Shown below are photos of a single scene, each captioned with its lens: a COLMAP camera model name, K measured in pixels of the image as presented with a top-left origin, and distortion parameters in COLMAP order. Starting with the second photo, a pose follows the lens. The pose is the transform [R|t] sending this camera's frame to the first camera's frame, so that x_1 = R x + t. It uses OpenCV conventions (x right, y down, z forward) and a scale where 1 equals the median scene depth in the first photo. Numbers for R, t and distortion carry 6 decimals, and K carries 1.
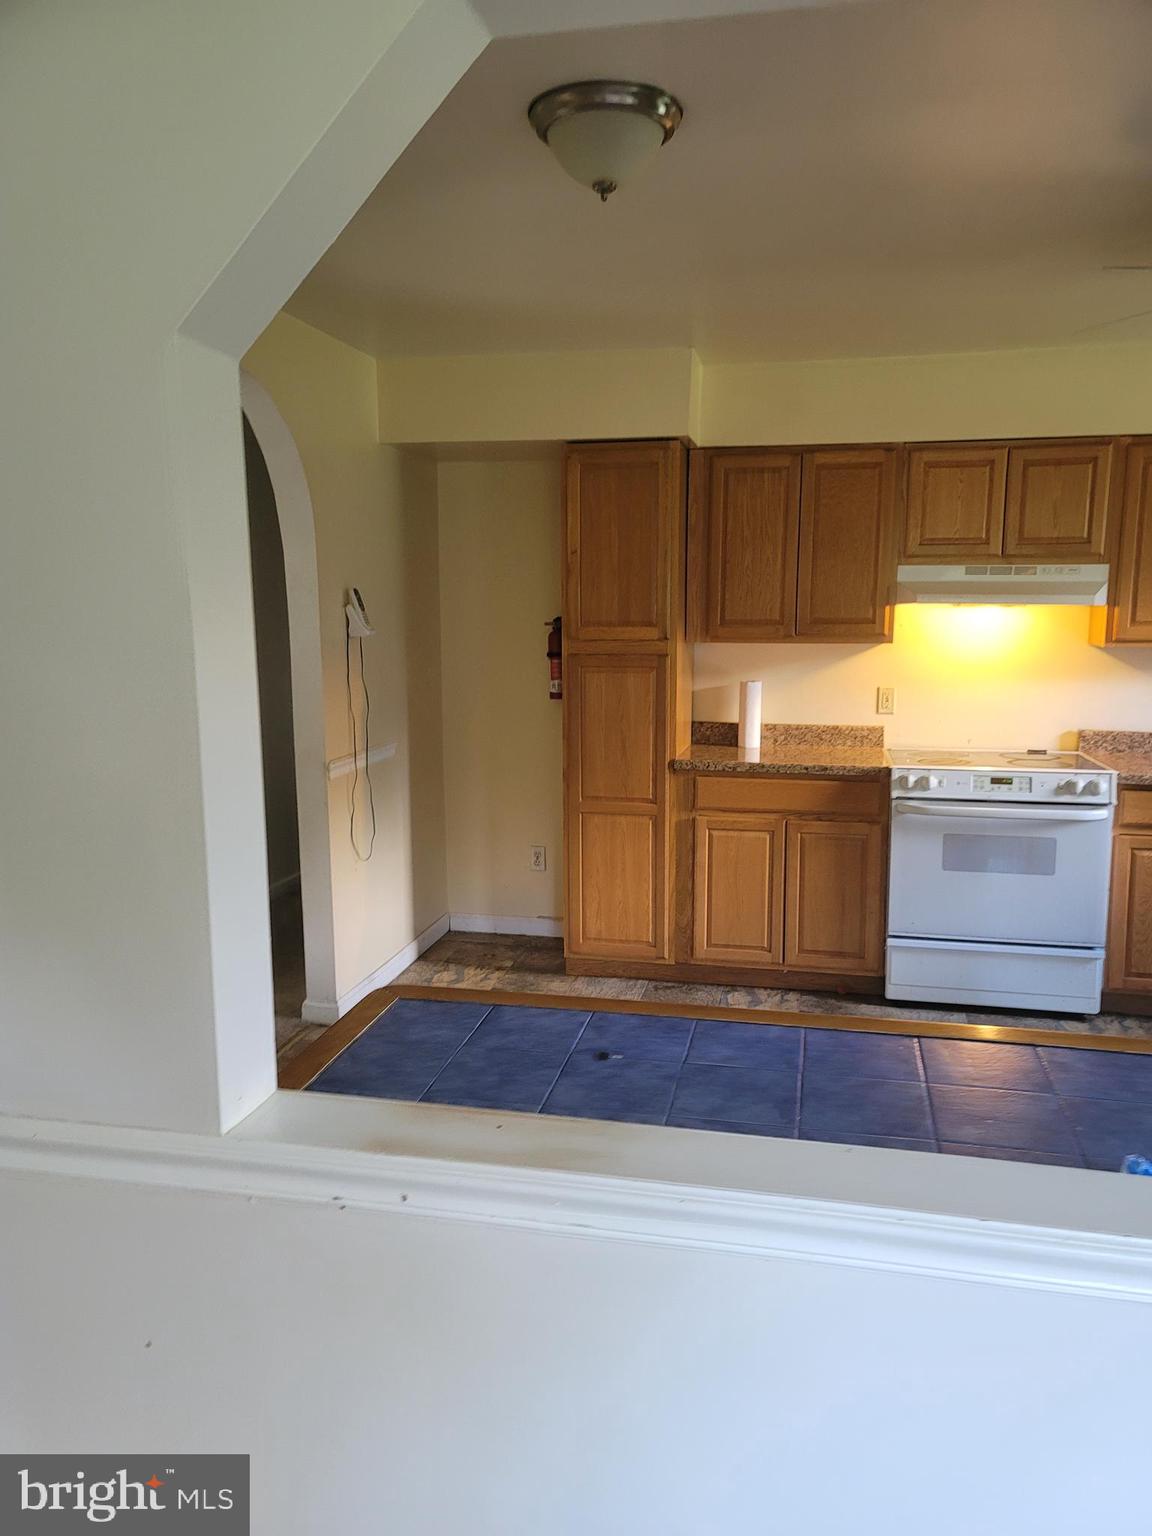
lens RADIAL K [[1143.8, 0, 585.5], [0, 1143.8, 784.1], [0, 0, 1]] dist [0.063856, -0.021978]
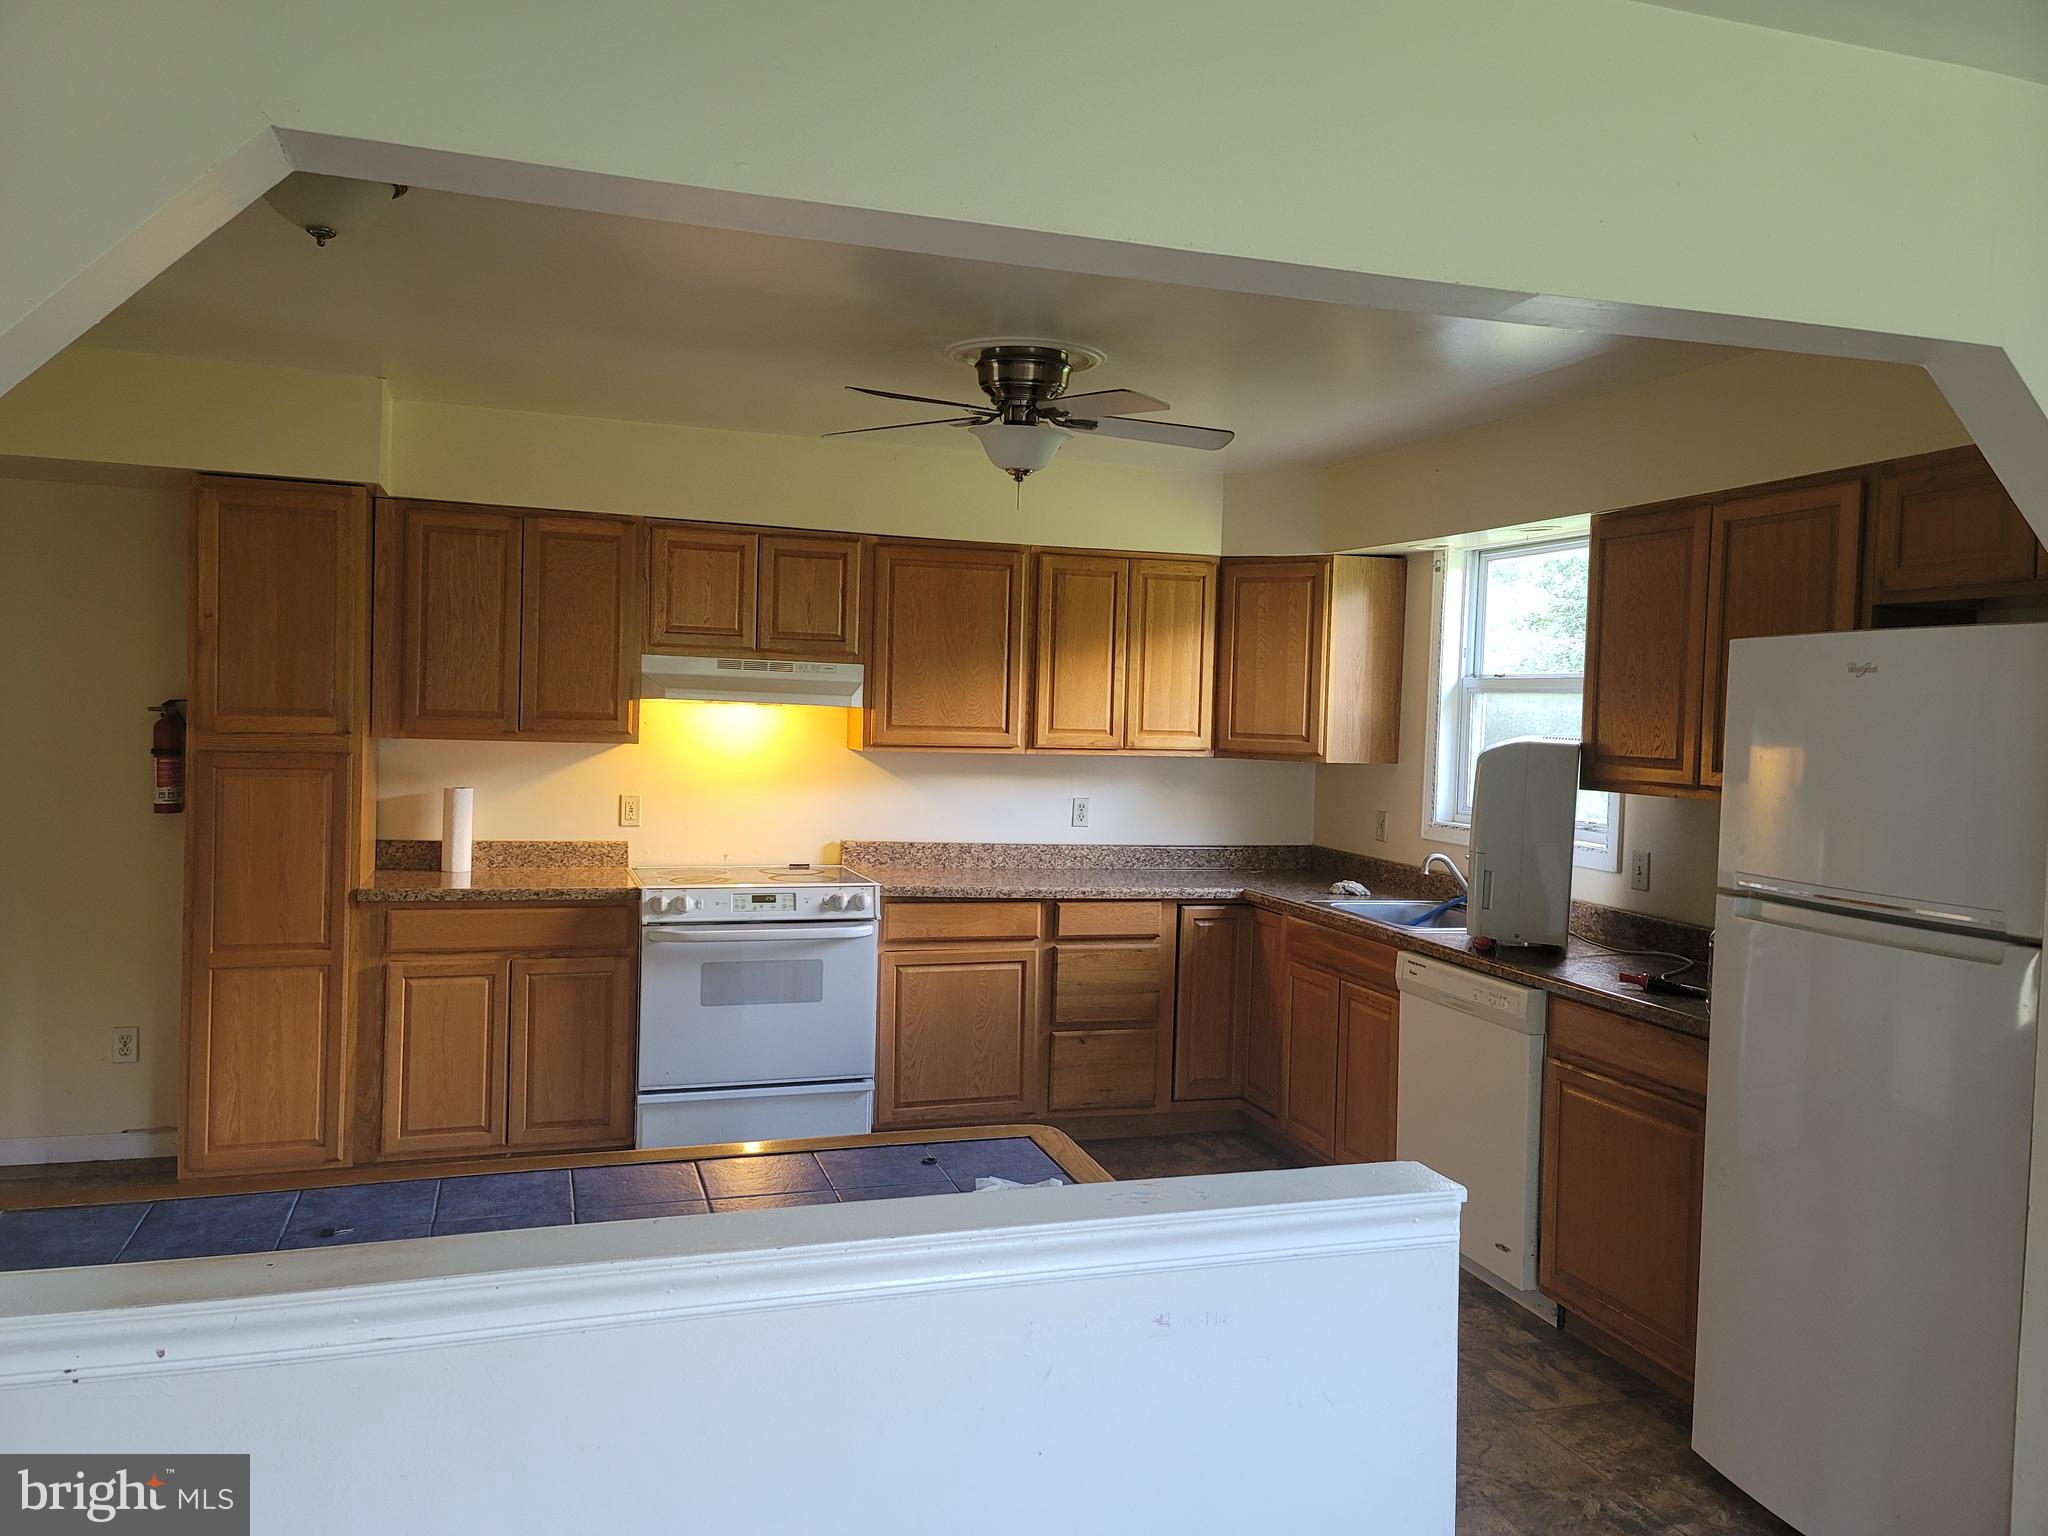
lens RADIAL K [[1525.0, 0, 1031.4], [0, 1525.0, 752.1], [0, 0, 1]] dist [0.063856, -0.021978]
pose [[0.863593, 0.010481, 0.504081, -0.055018], [0.047860, 0.993565, -0.102652, 0.015081], [-0.501913, 0.112775, 0.857534, -0.123913]]
